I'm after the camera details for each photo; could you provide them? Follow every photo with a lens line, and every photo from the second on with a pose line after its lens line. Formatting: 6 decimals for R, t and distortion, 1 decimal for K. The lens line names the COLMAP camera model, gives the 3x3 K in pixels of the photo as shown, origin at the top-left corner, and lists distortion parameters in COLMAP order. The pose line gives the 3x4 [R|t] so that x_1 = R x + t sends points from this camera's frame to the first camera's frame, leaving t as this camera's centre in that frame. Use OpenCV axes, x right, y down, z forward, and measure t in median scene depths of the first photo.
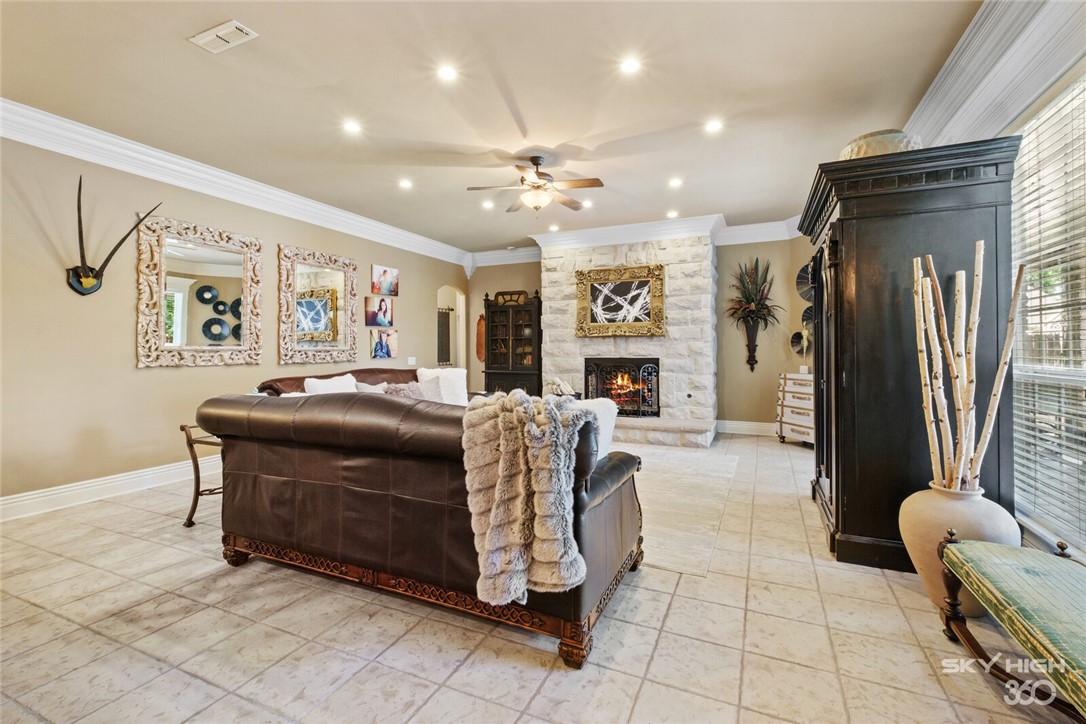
lens RADIAL K [[471.2, 0, 546.7], [0, 471.2, 344.4], [0, 0, 1]] dist [0.014226, -0.001939]
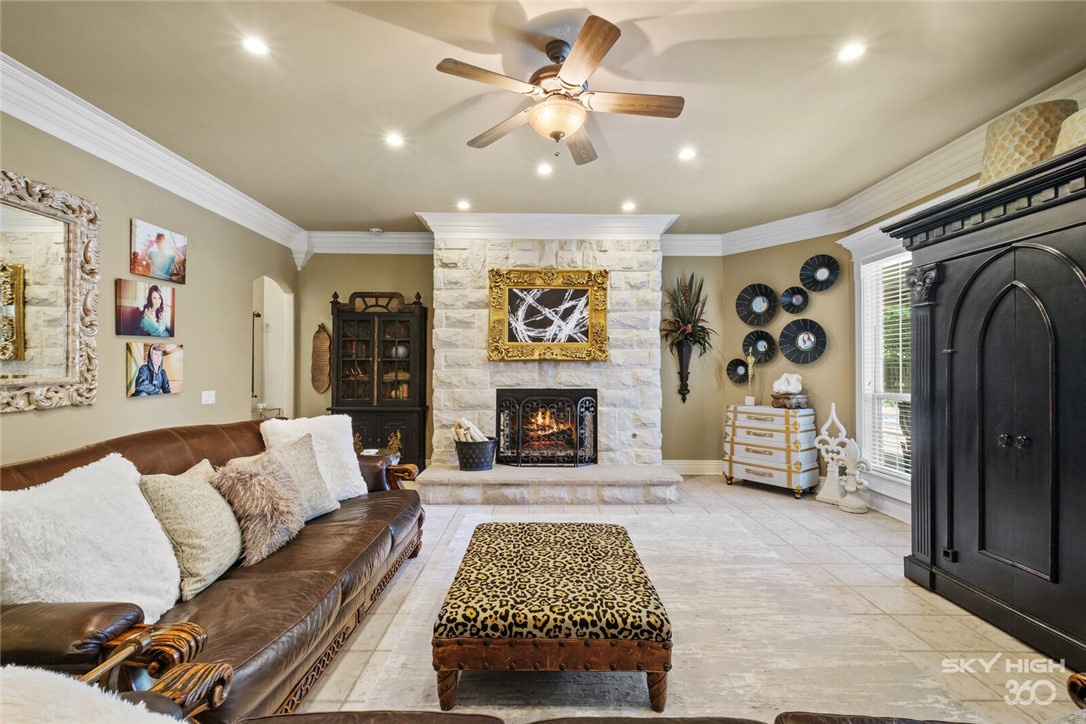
lens RADIAL K [[471.2, 0, 545.4], [0, 471.2, 361.2], [0, 0, 1]] dist [0.014226, -0.001939]
pose [[0.906879, 0.011722, 0.421227, -0.171189], [-0.010041, 0.999930, -0.006208, -0.011510], [-0.421271, 0.001400, 0.906934, 0.319182]]
